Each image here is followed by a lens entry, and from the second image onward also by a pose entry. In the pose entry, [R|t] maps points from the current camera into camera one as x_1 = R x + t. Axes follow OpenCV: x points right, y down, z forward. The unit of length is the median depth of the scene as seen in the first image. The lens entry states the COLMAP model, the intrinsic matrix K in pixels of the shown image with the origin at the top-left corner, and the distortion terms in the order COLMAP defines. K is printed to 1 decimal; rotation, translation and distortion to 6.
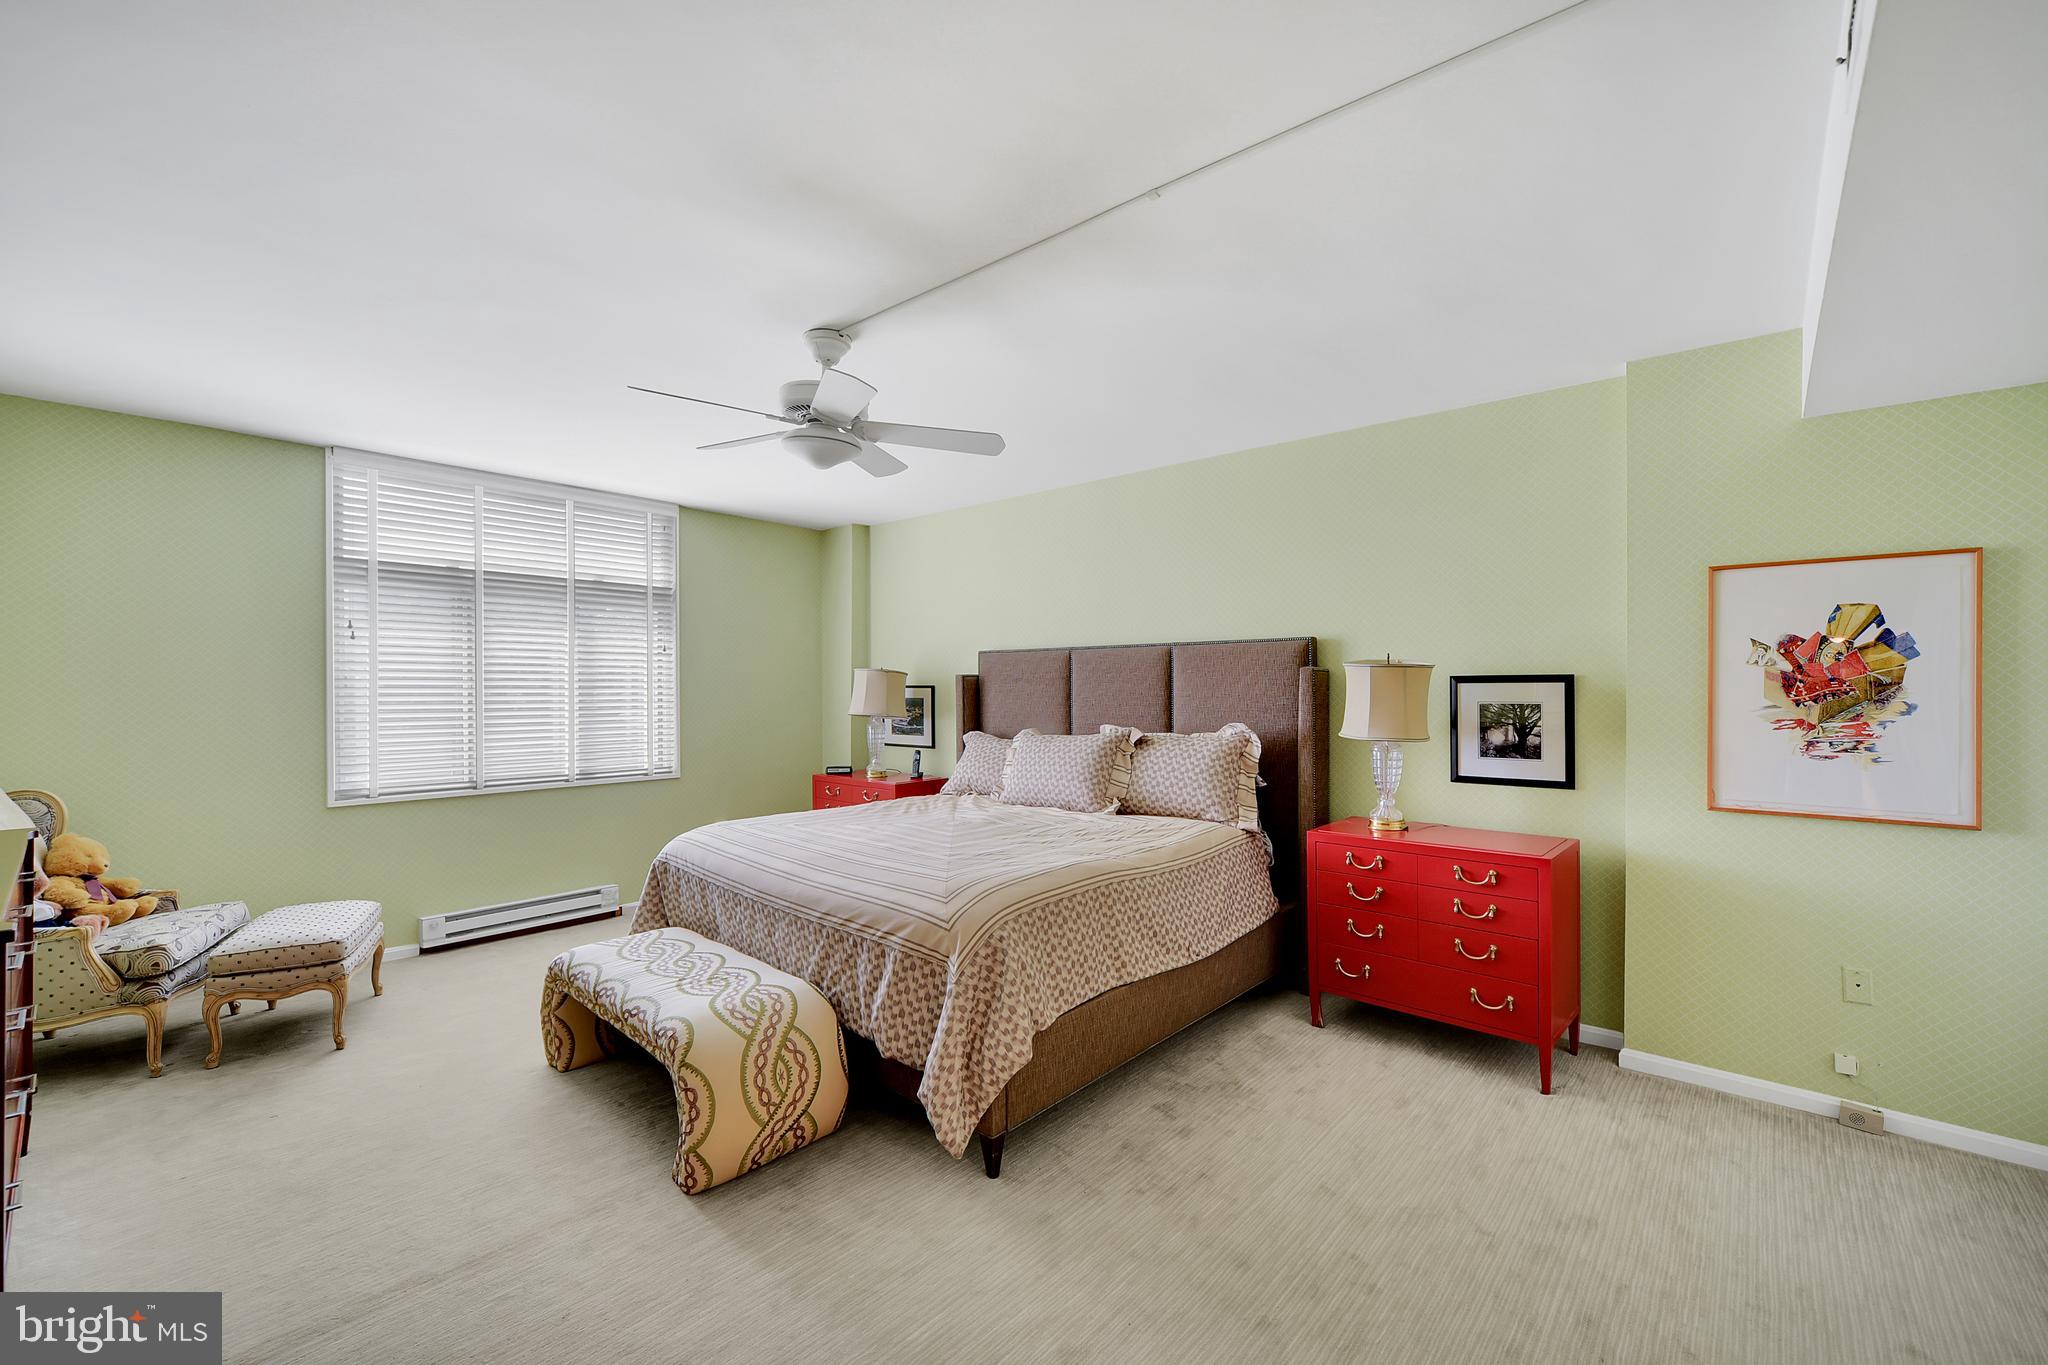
lens RADIAL K [[827.0, 0, 1024.0], [0, 827.0, 682.5], [0, 0, 1]] dist [-0.006975, -0.000028]
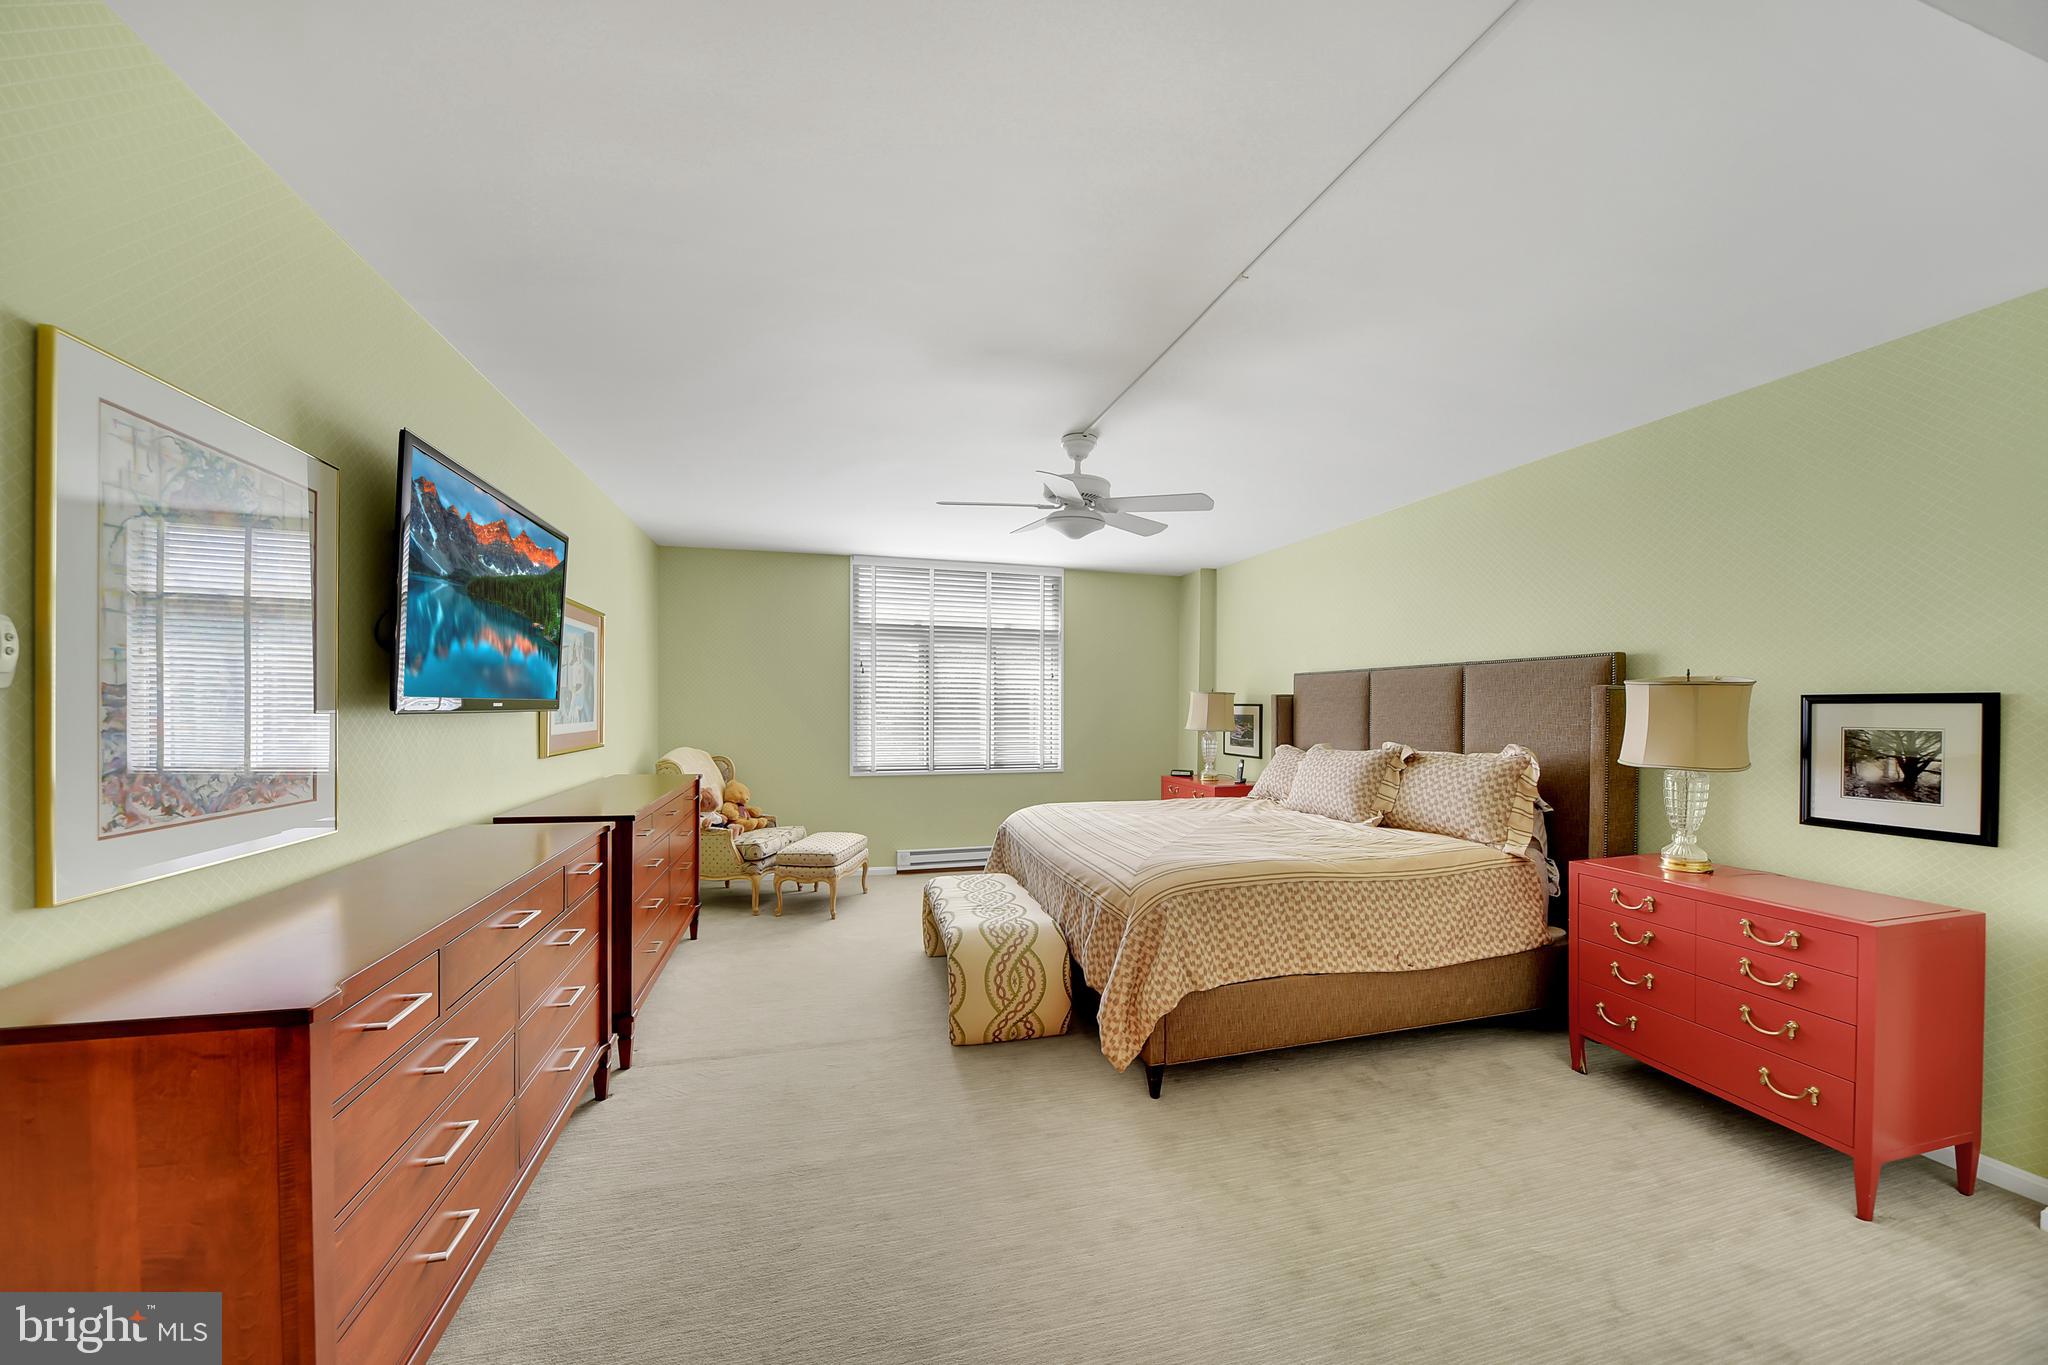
lens RADIAL K [[710.4, 0, 1035.5], [0, 710.4, 705.9], [0, 0, 1]] dist [-0.015092, 0.002899]
pose [[0.844641, 0.006799, -0.535290, 0.271895], [-0.003444, 0.999968, 0.007266, 0.000566], [0.535322, -0.004294, 0.844637, 0.003424]]
